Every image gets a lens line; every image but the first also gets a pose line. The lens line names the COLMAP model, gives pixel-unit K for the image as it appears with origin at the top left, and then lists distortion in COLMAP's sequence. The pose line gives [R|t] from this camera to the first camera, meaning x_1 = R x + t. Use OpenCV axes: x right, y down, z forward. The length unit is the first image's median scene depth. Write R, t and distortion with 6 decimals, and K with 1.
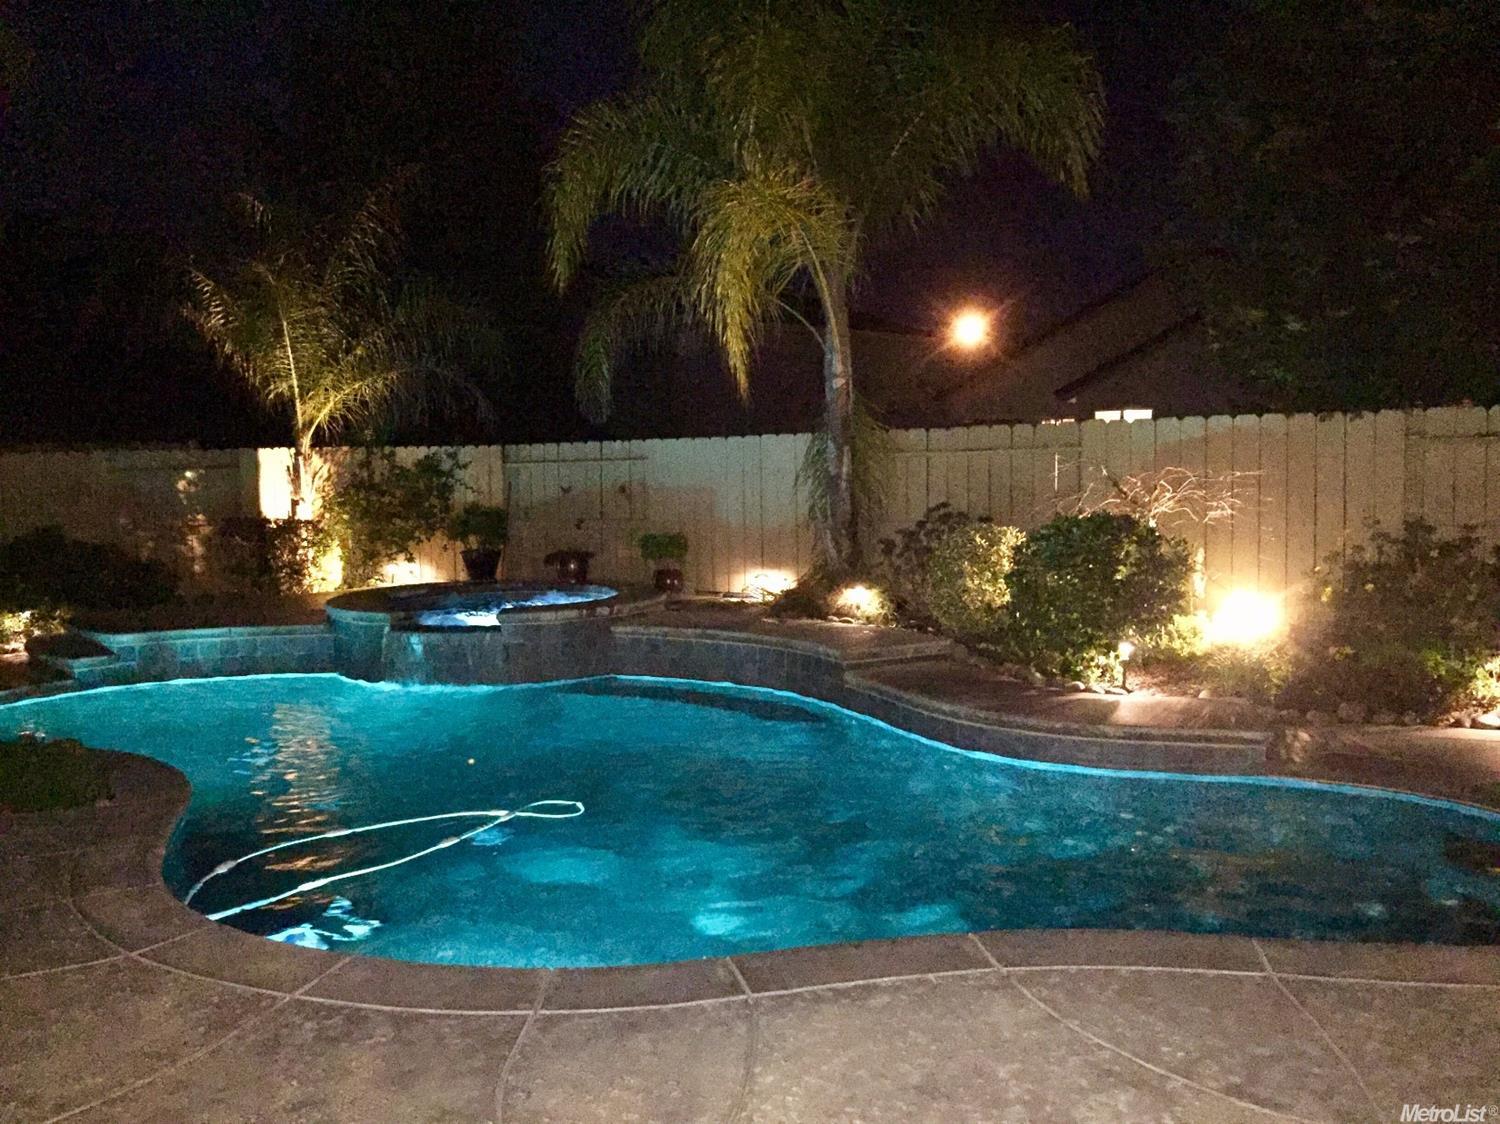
lens RADIAL K [[1281.9, 0, 750.0], [0, 1281.9, 562.0], [0, 0, 1]] dist [0.079045, -0.138288]
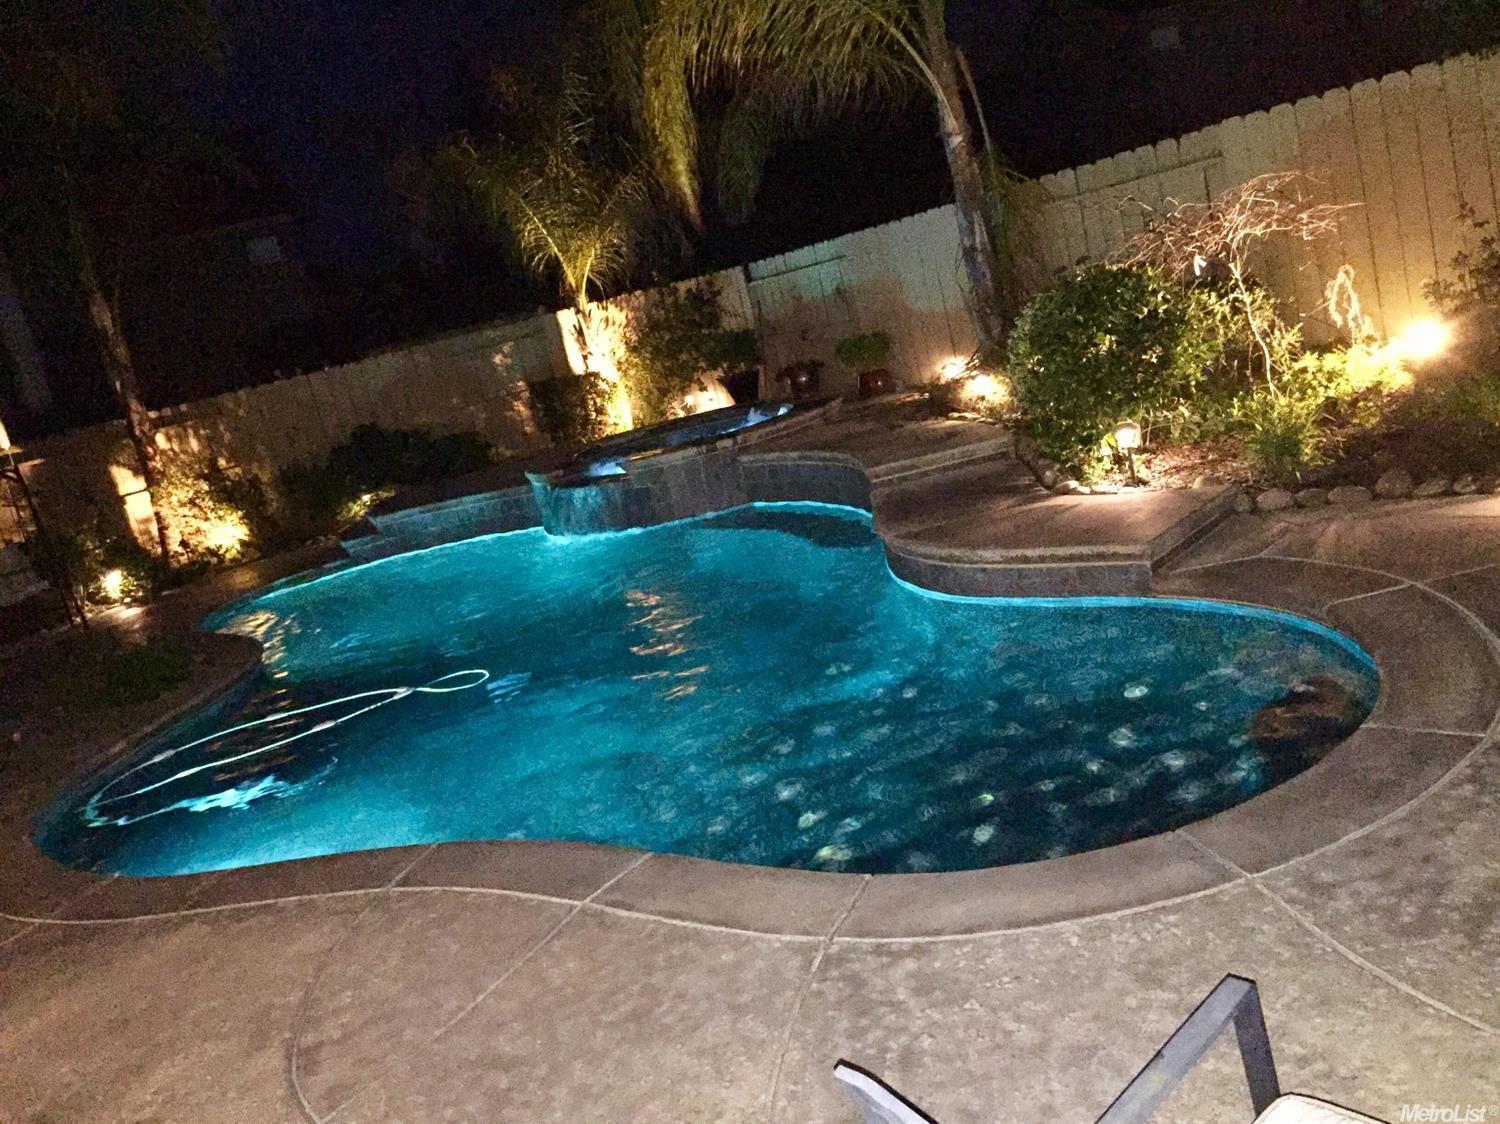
lens RADIAL K [[1272.6, 0, 670.7], [0, 1272.6, 567.8], [0, 0, 1]] dist [0.085409, -0.114852]
pose [[0.869290, -0.092003, -0.485665, 0.227337], [0.180107, 0.973937, 0.137872, -0.008672], [0.460323, -0.207322, 0.863204, 0.066088]]
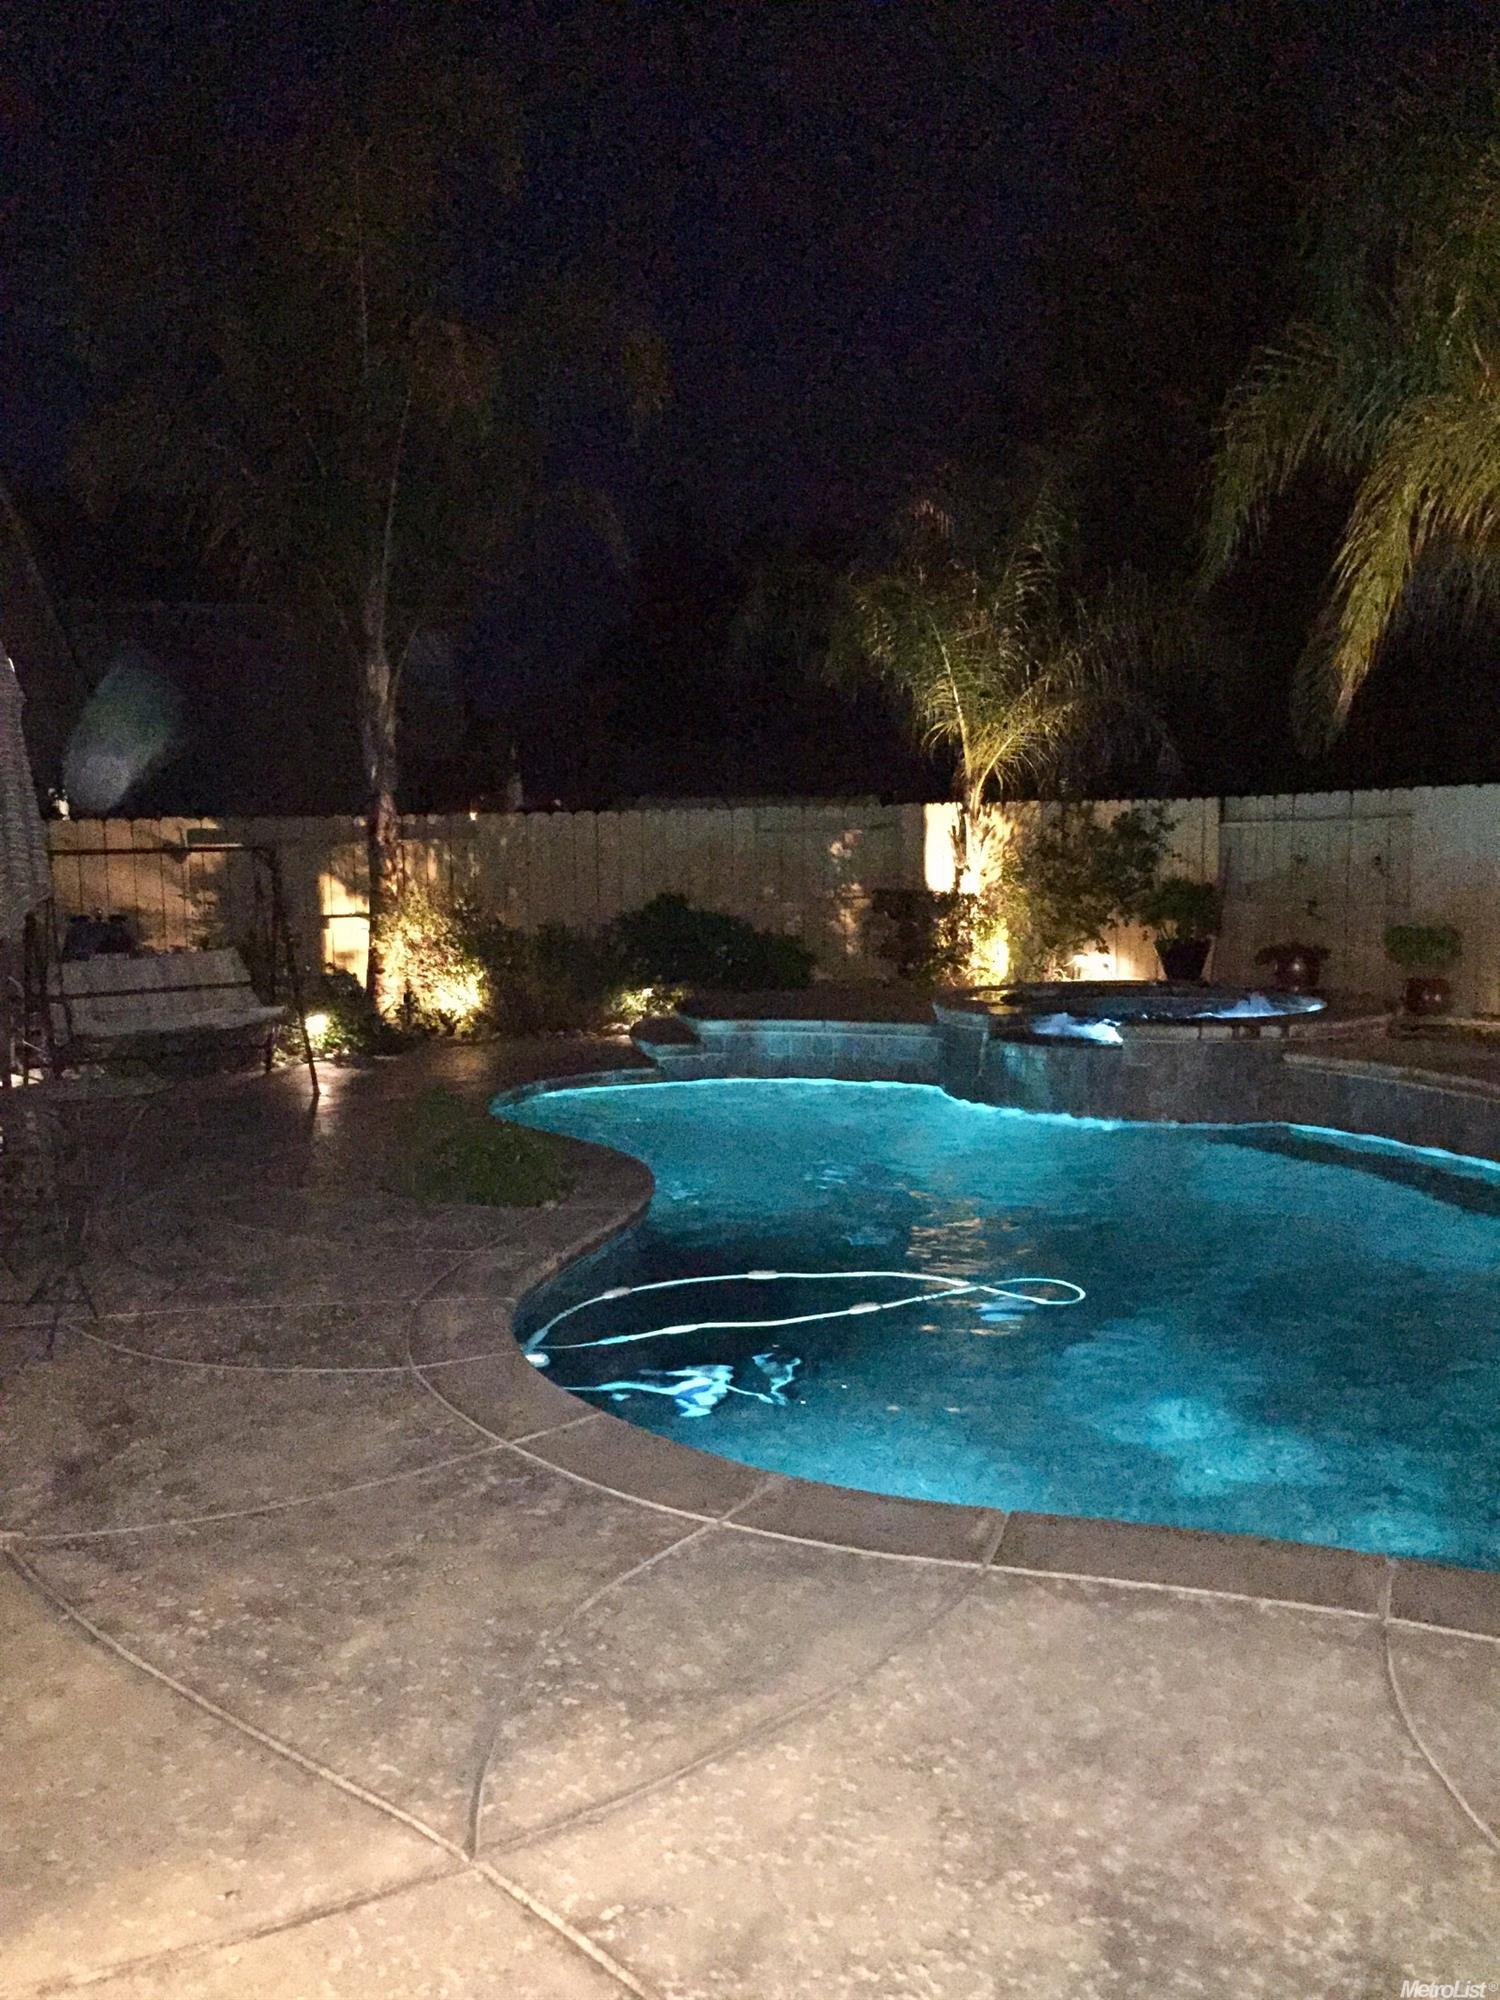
lens RADIAL K [[1709.1, 0, 745.8], [0, 1709.1, 964.9], [0, 0, 1]] dist [0.079045, -0.138288]
pose [[0.855425, 0.046643, -0.515822, 0.087453], [-0.043143, 0.998892, 0.018778, -0.002680], [0.516127, 0.006191, 0.856490, 0.025410]]
